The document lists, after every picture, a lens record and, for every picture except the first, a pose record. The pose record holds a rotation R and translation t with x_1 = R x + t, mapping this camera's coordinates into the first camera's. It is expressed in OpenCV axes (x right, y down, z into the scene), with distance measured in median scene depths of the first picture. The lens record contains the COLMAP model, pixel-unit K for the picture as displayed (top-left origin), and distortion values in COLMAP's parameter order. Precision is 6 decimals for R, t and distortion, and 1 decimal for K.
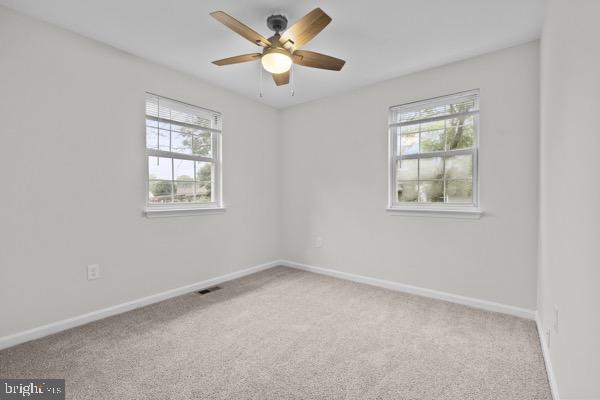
lens RADIAL K [[269.9, 0, 317.3], [0, 269.9, 196.5], [0, 0, 1]] dist [-0.002783, 0.000579]
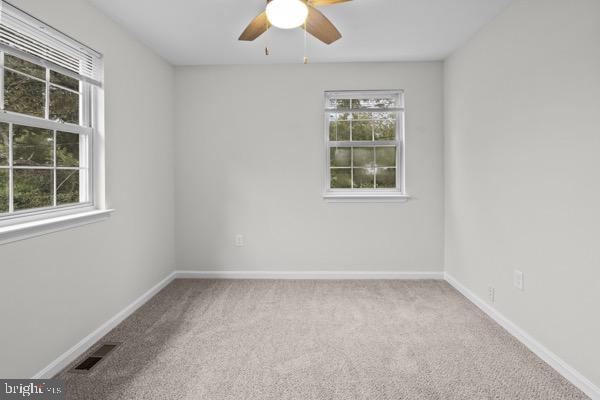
lens RADIAL K [[269.9, 0, 305.5], [0, 269.9, 171.3], [0, 0, 1]] dist [-0.002783, 0.000579]
pose [[0.809401, -0.005847, 0.587227, -0.396503], [0.006353, 0.999979, 0.001199, -0.051164], [-0.587222, 0.002760, 0.809421, 0.284456]]
